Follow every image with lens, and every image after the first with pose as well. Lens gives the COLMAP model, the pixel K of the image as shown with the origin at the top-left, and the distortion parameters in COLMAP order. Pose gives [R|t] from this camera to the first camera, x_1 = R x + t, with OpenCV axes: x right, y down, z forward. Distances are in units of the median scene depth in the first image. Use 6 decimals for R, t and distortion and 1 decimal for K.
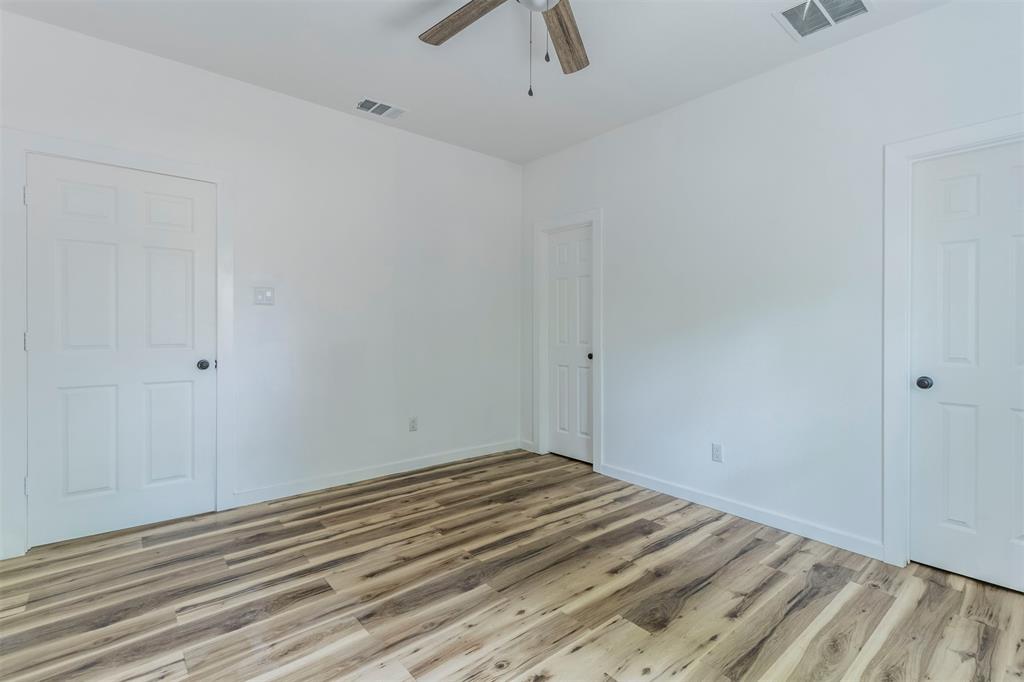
lens RADIAL K [[471.2, 0, 514.9], [0, 471.2, 328.9], [0, 0, 1]] dist [-0.001134, -0.000657]
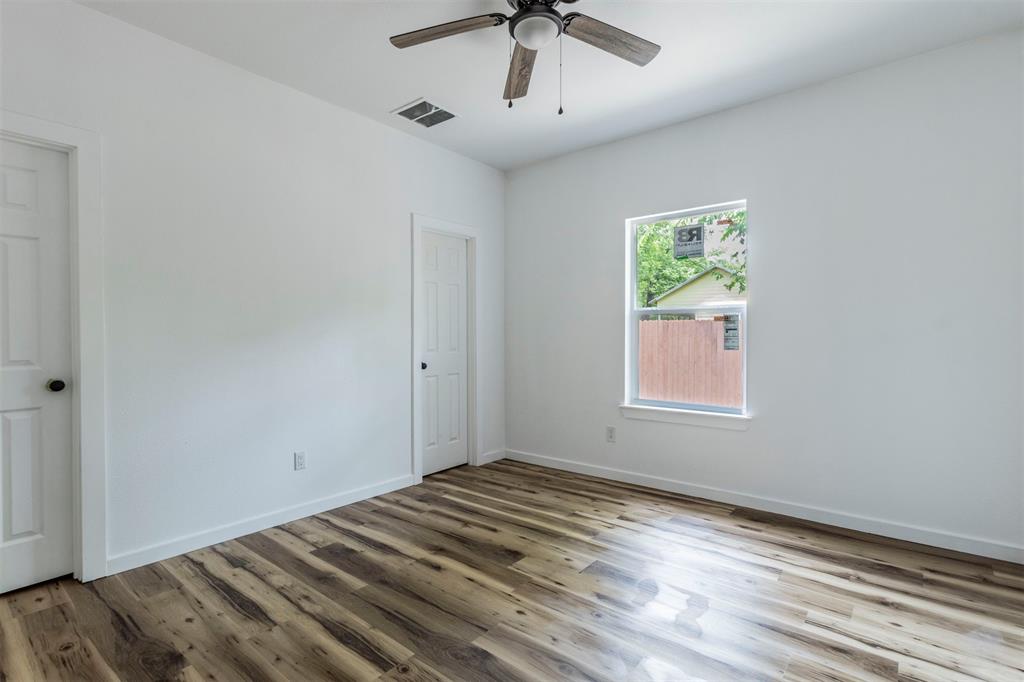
lens RADIAL K [[471.2, 0, 514.9], [0, 471.2, 328.9], [0, 0, 1]] dist [-0.001134, -0.000657]
pose [[-0.149081, -0.002231, 0.988823, -0.696739], [0.003059, 0.999992, 0.002718, -0.014120], [-0.988820, 0.003430, -0.149073, 0.809644]]
